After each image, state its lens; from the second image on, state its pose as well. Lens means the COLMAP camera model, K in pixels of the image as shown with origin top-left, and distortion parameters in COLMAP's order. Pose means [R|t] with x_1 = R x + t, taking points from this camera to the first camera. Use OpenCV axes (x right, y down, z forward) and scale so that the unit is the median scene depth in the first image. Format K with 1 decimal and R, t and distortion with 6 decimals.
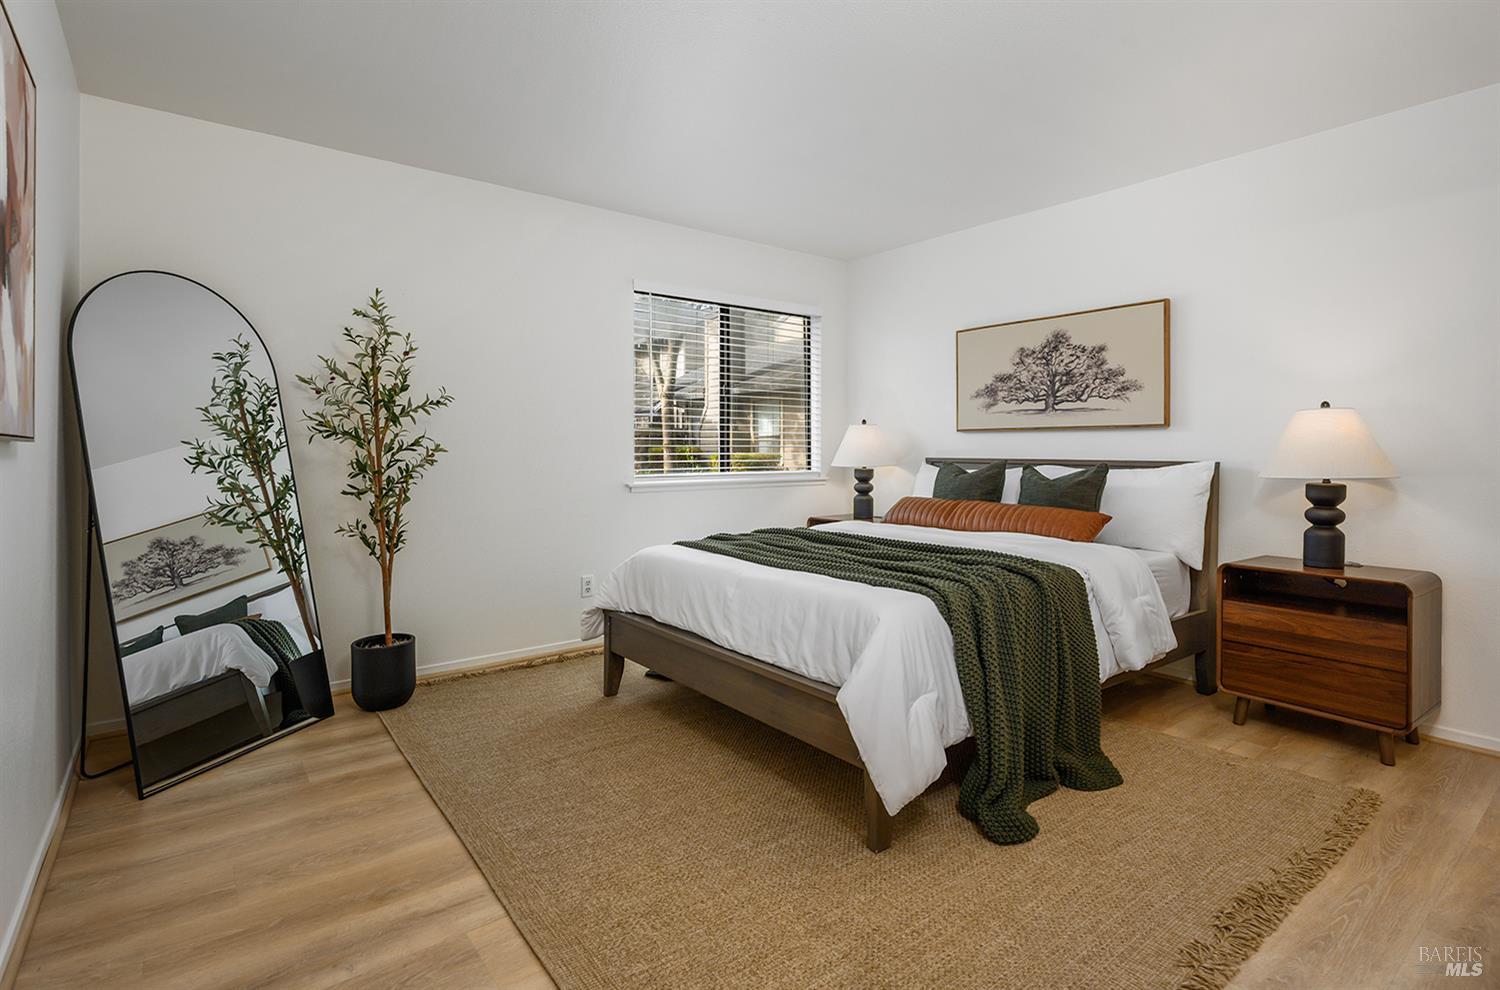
lens RADIAL K [[700.3, 0, 749.7], [0, 700.3, 457.2], [0, 0, 1]] dist [-0.021672, -0.001887]
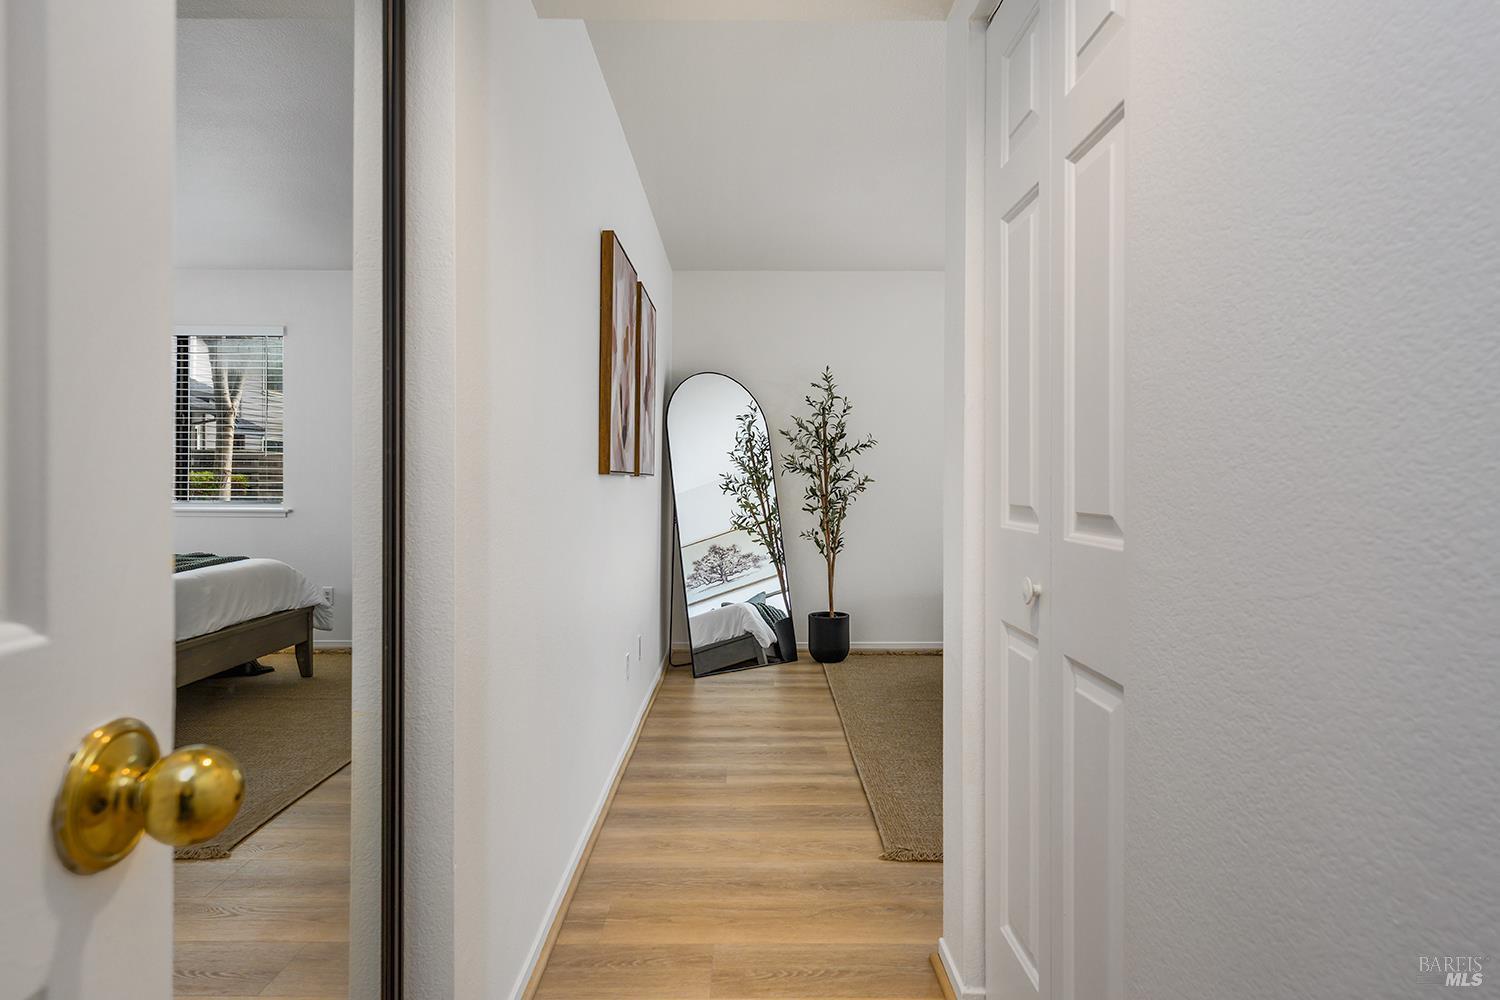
lens RADIAL K [[861.8, 0, 750.4], [0, 861.8, 491.7], [0, 0, 1]] dist [-0.000006, -0.000011]
pose [[0.777858, 0.011221, -0.628340, 0.446650], [-0.006061, 0.999928, 0.010353, -0.004283], [0.628411, -0.004245, 0.777870, -0.462163]]
